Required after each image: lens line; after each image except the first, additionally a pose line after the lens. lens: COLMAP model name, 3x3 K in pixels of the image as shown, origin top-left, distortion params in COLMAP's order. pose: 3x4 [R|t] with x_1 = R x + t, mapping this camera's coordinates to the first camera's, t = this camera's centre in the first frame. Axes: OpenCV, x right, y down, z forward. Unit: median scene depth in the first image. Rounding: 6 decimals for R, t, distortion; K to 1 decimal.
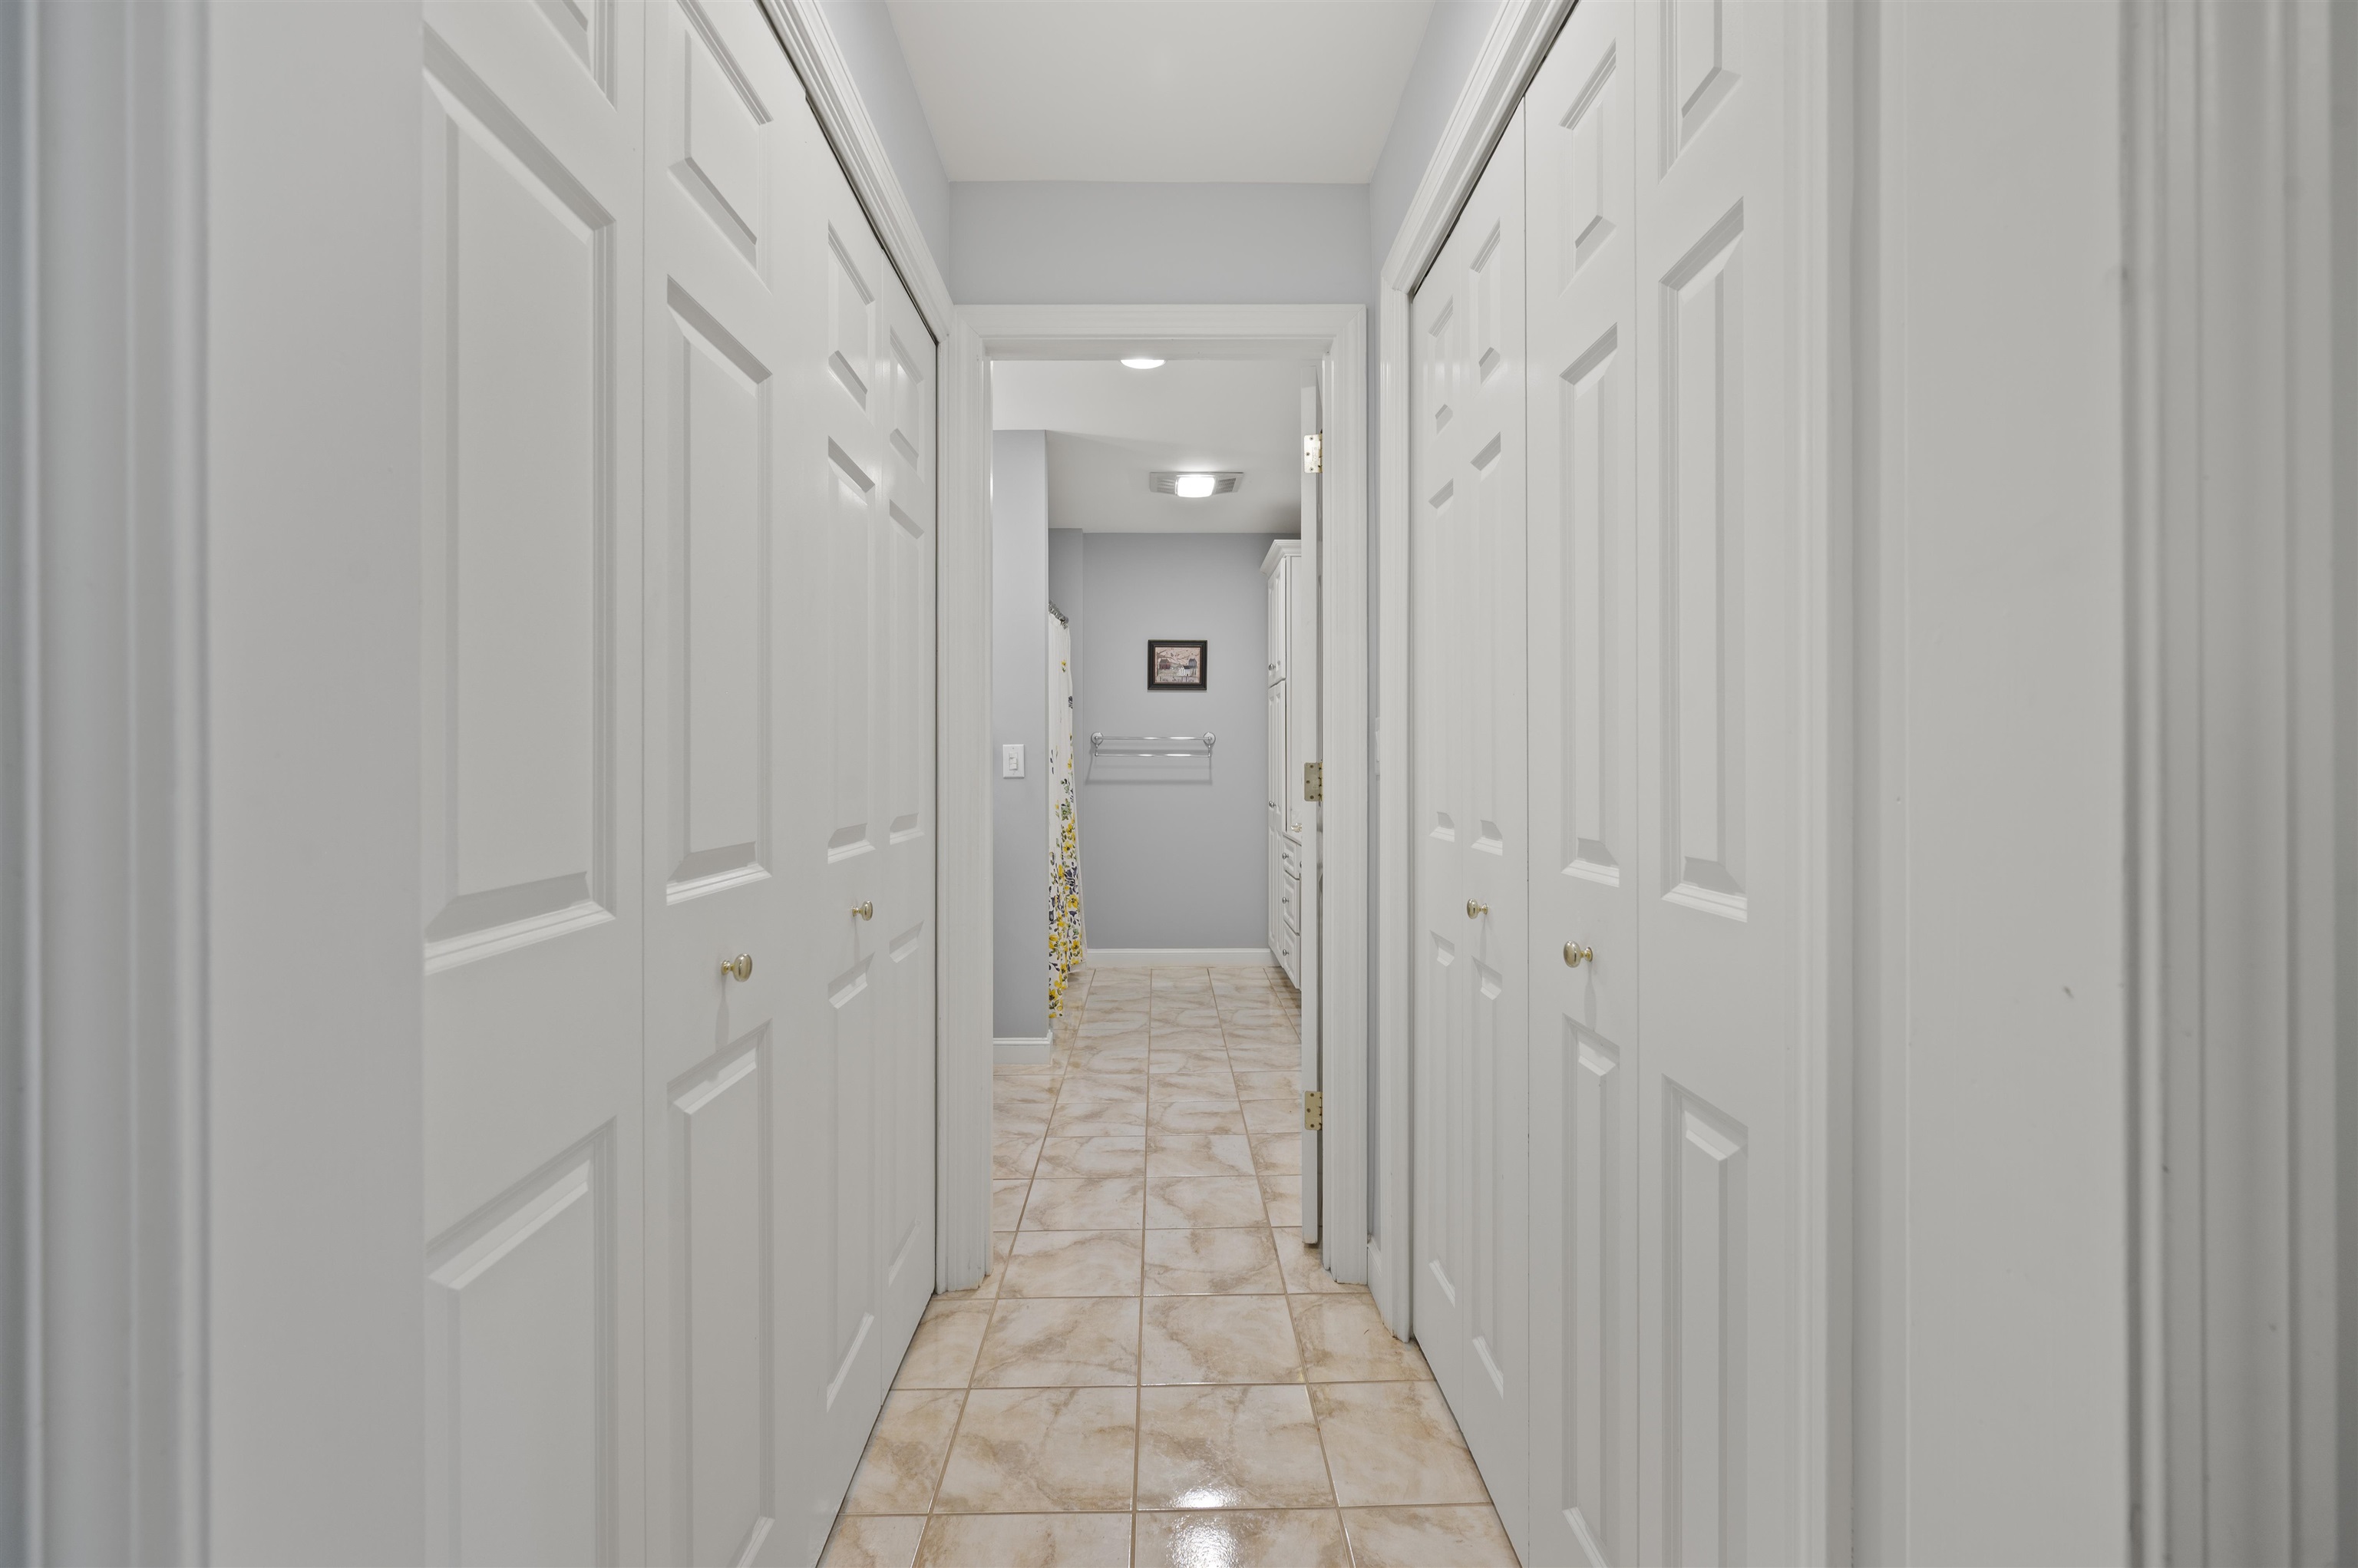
lens RADIAL K [[973.5, 0, 1185.0], [0, 973.5, 776.1], [0, 0, 1]] dist [-0.000345, 0.000714]
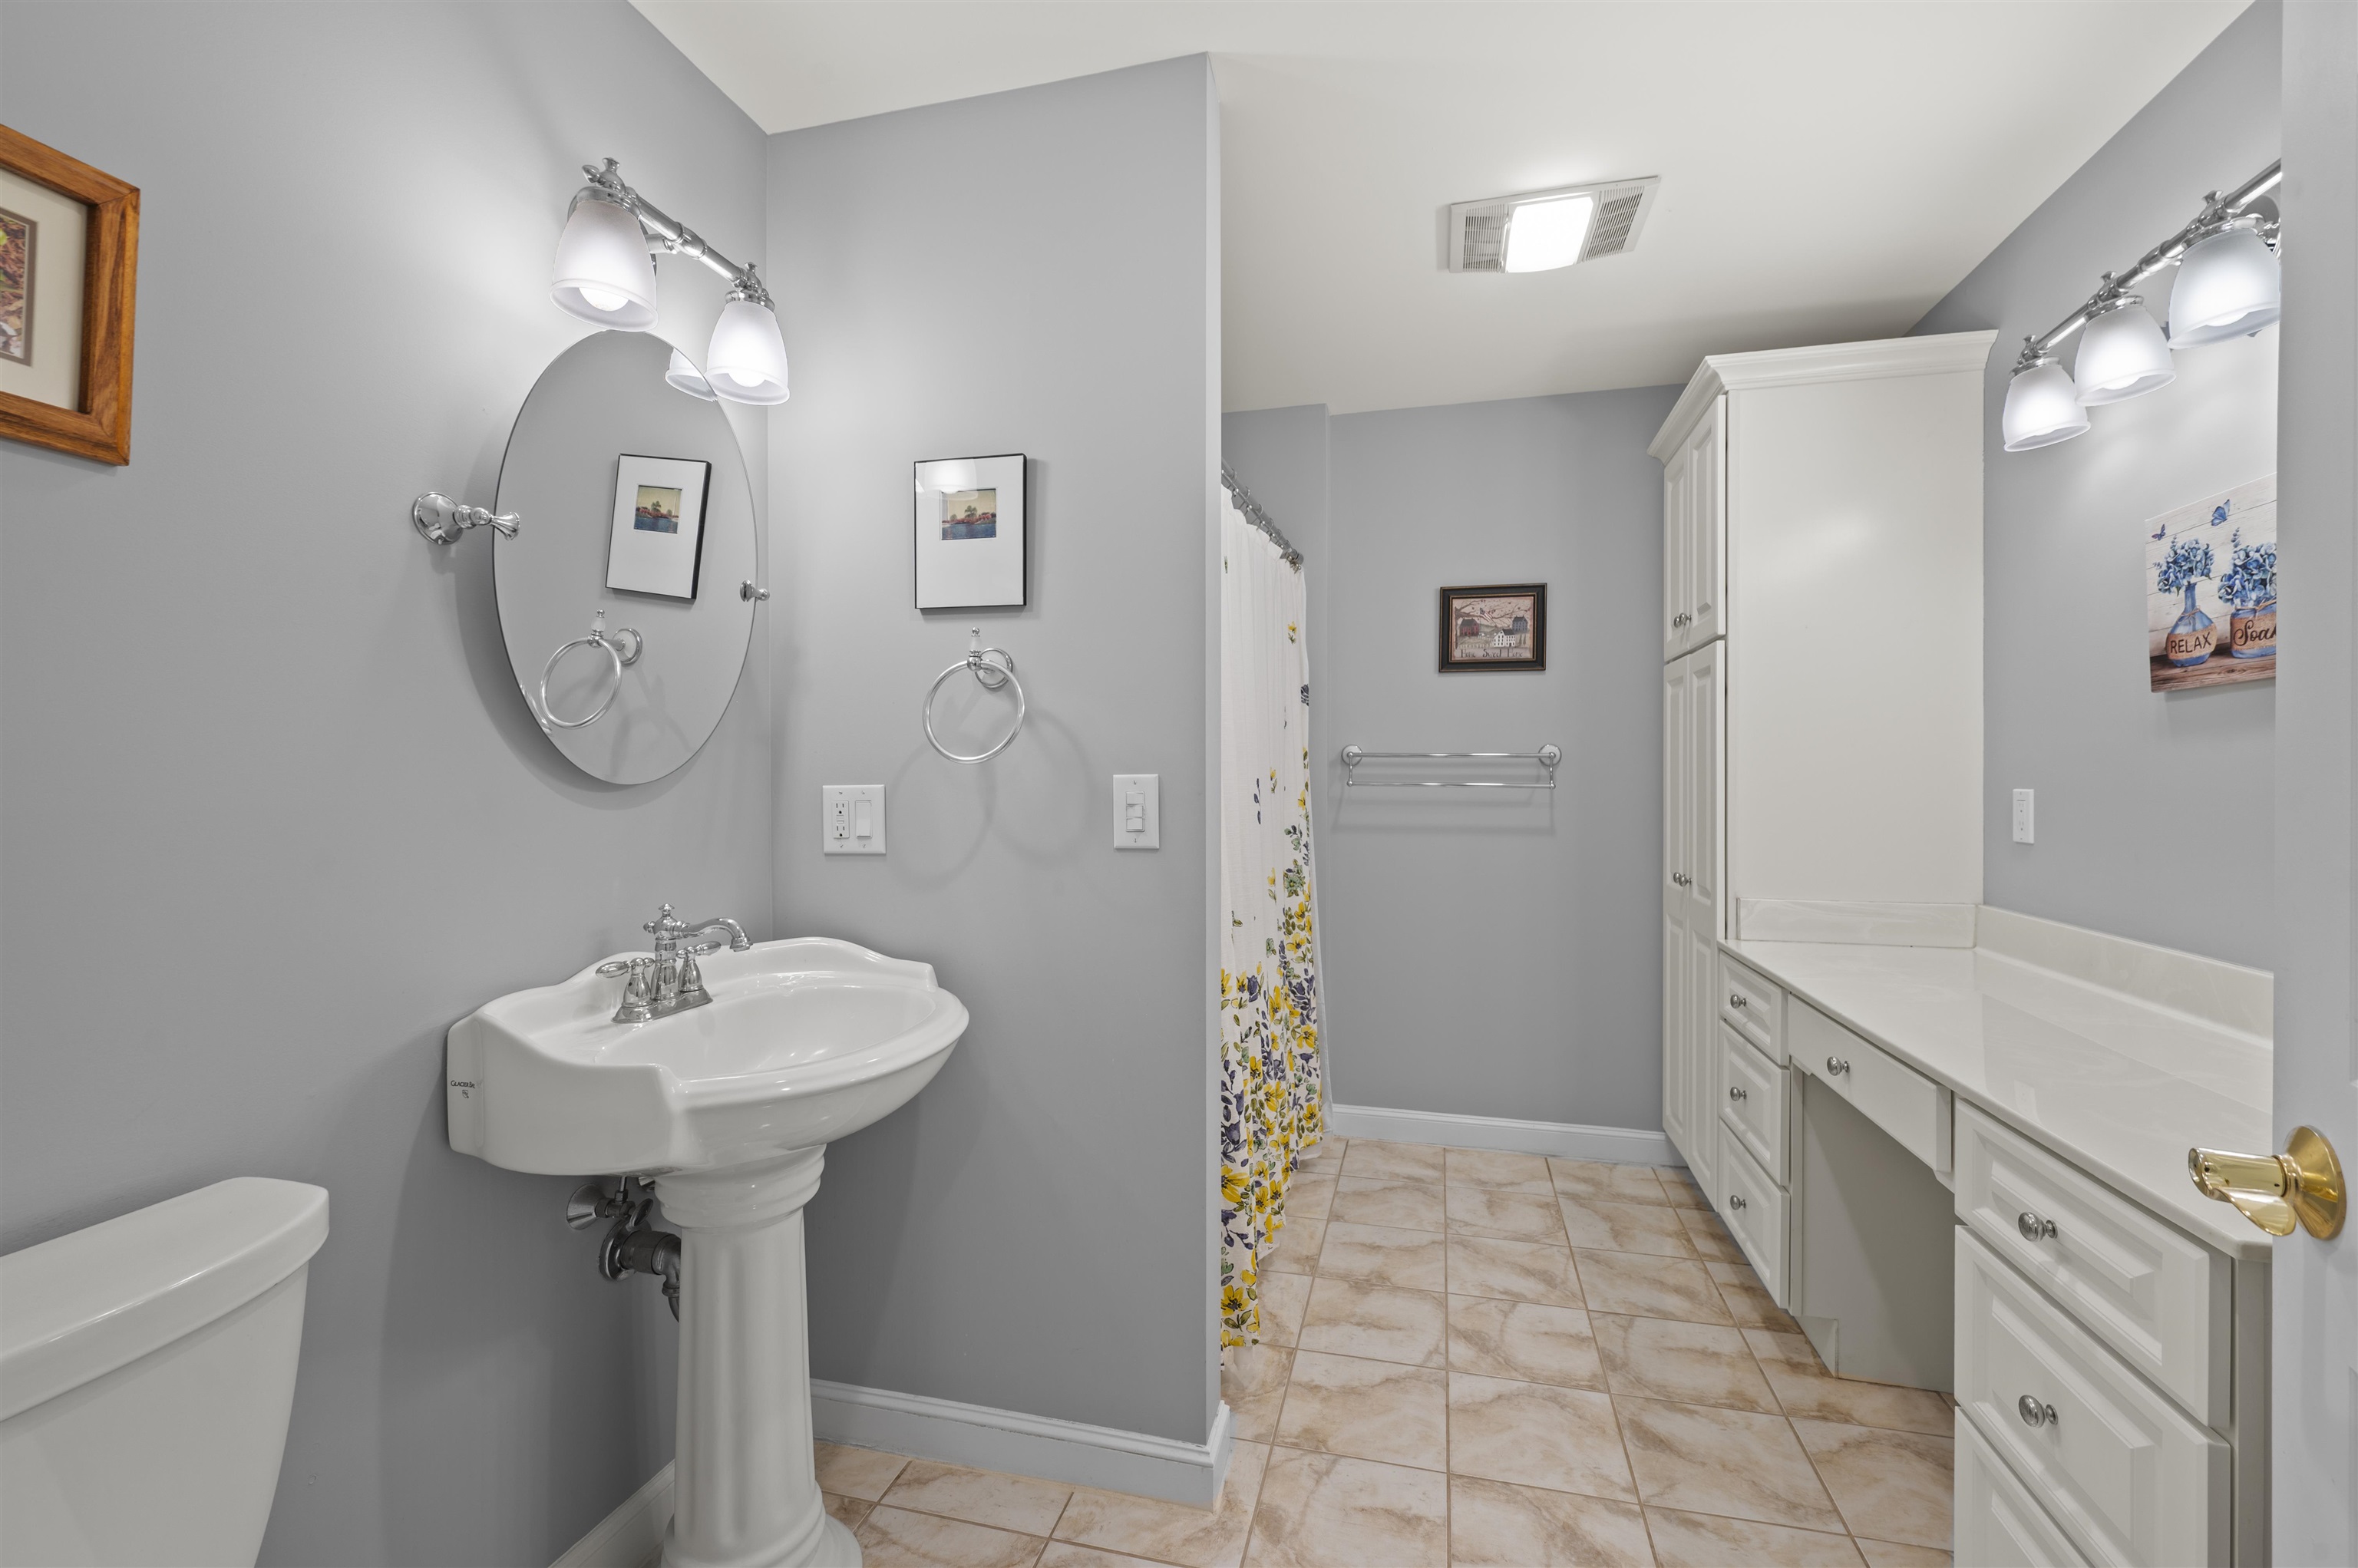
lens RADIAL K [[973.5, 0, 1187.5], [0, 973.5, 793.6], [0, 0, 1]] dist [-0.000345, 0.000714]
pose [[0.962450, 0.006136, -0.271388, -0.025182], [-0.005167, 0.999977, 0.004285, -0.017756], [0.271408, -0.002722, 0.962460, 0.407191]]
